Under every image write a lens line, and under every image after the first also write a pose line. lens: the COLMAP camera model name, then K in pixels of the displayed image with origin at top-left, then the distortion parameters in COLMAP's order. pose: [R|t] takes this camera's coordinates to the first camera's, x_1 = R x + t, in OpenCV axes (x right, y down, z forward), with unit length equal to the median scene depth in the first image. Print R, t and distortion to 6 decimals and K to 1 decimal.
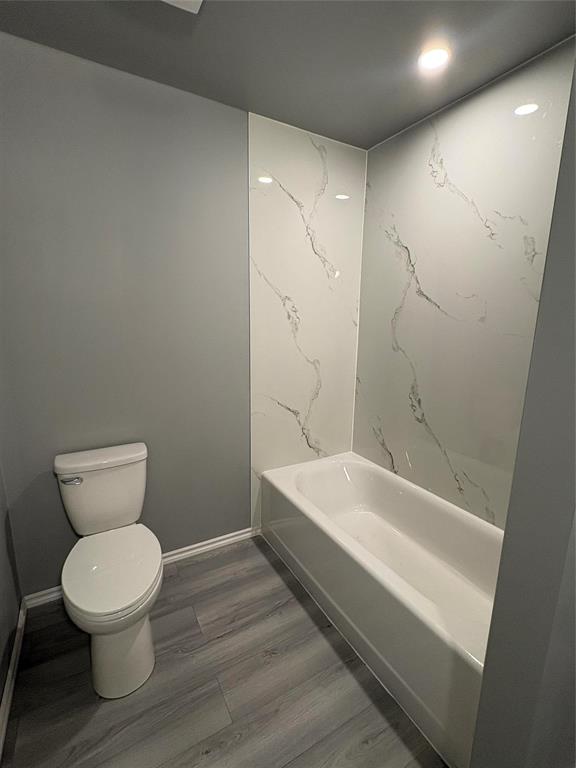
lens RADIAL K [[359.4, 0, 288.0], [0, 359.4, 384.0], [0, 0, 1]] dist [-0.000325, -0.000676]
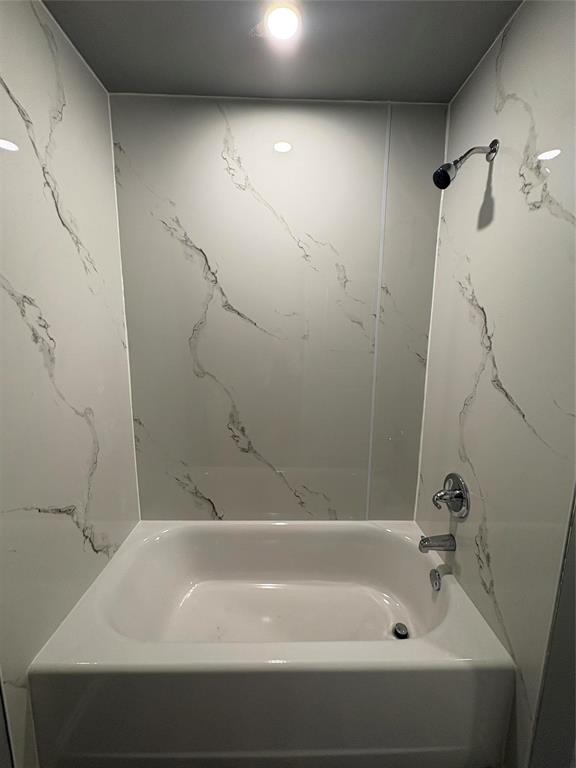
lens RADIAL K [[307.6, 0, 289.7], [0, 307.6, 383.1], [0, 0, 1]] dist [-0.000905, -0.000203]
pose [[0.474018, -0.146740, 0.868202, -0.216215], [0.162867, 0.983613, 0.077325, -0.101585], [-0.865322, 0.104748, 0.490149, 0.499624]]
